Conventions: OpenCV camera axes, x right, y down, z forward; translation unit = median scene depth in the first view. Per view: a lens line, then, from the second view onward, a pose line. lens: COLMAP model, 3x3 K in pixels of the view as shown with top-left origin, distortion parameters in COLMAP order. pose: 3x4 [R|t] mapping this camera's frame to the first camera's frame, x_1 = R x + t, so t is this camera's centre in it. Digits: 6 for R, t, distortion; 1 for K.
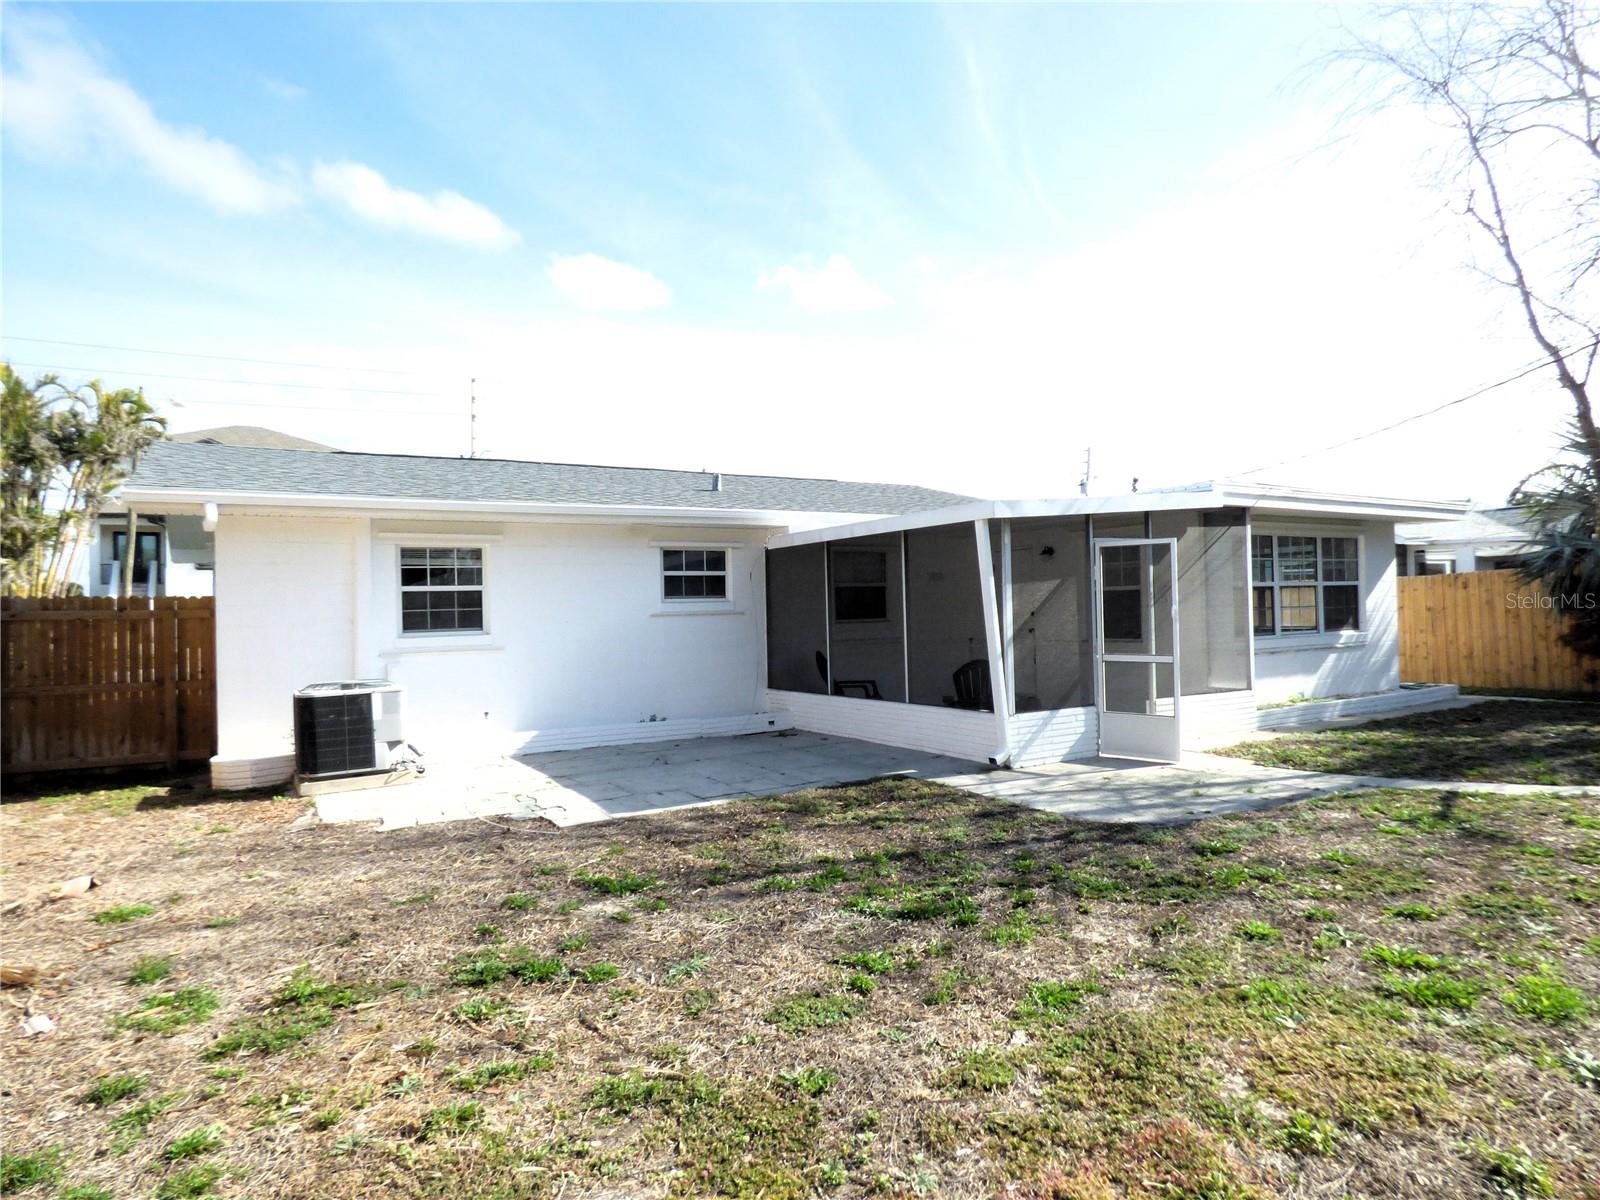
lens RADIAL K [[989.0, 0, 800.0], [0, 989.0, 600.0], [0, 0, 1]] dist [-0.006609, -0.001841]
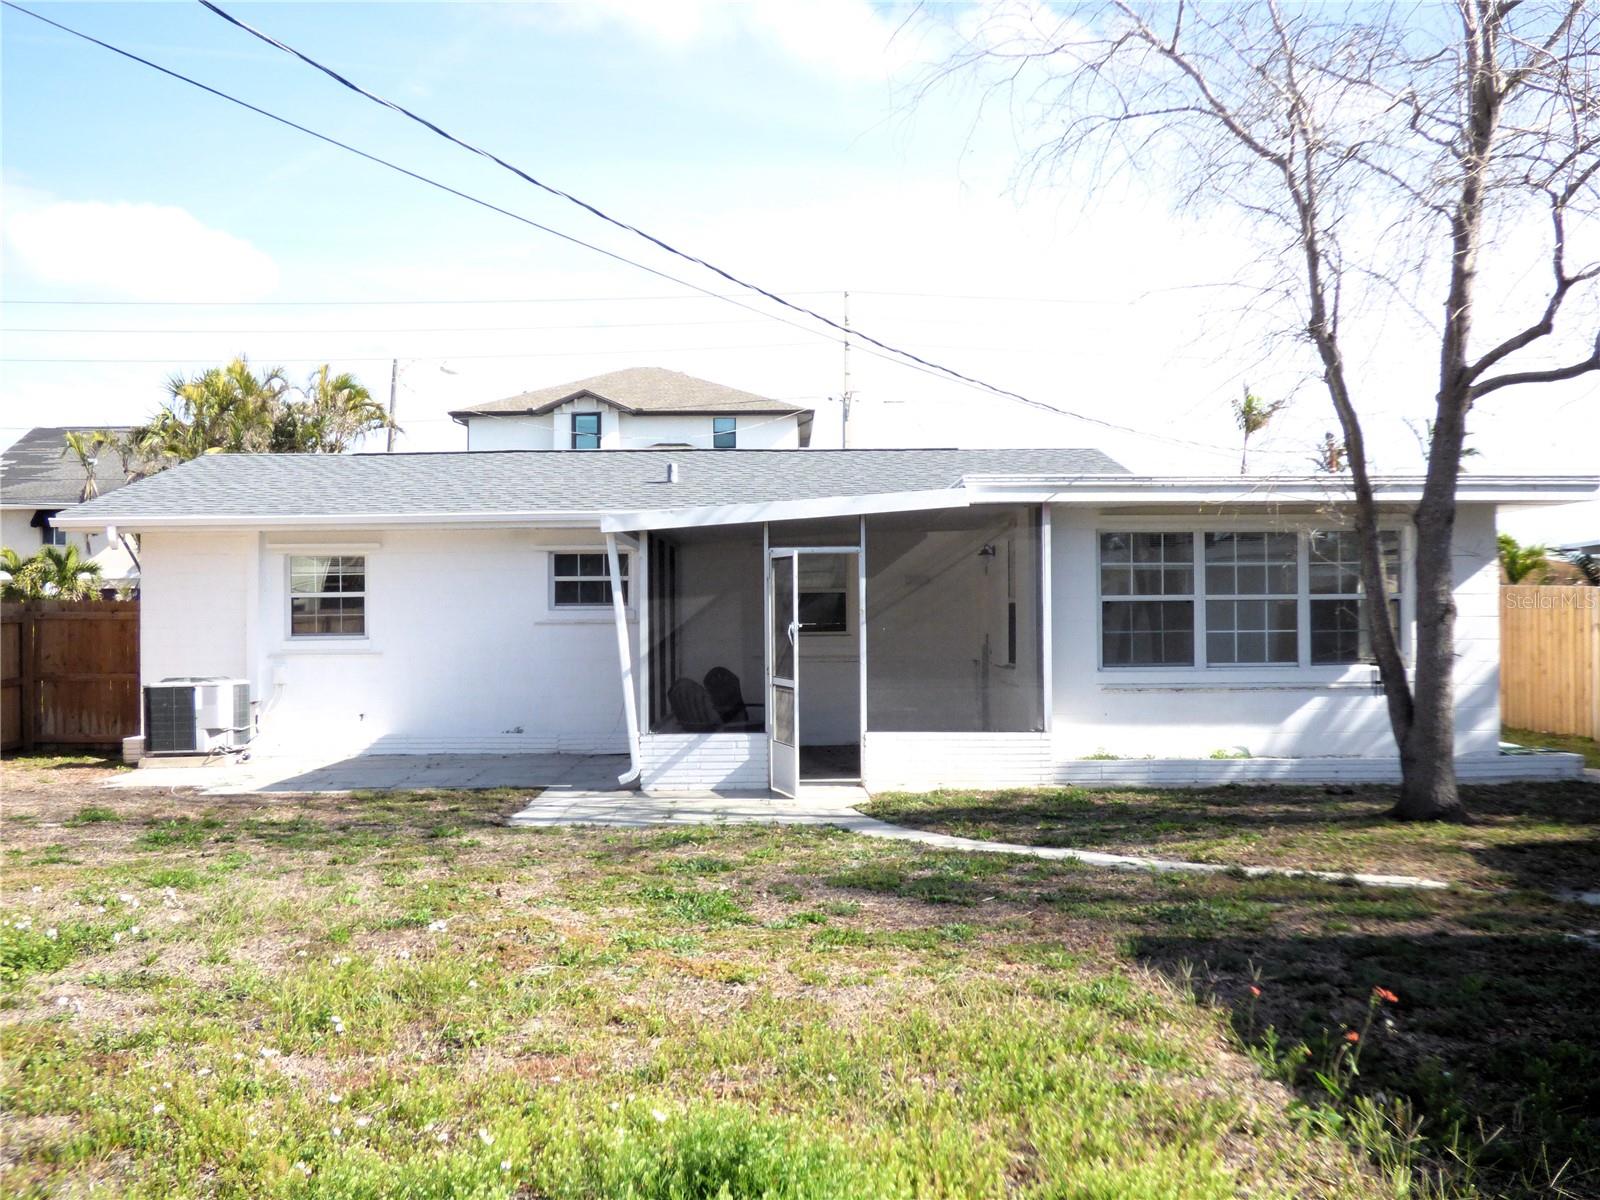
lens RADIAL K [[1625.0, 0, 800.0], [0, 1625.0, 600.0], [0, 0, 1]] dist [0.004768, 0.002137]
pose [[0.858471, 0.011418, -0.512736, 0.944687], [-0.008759, 0.999933, 0.007602, -0.023130], [0.512788, -0.002035, 0.858513, -0.229107]]
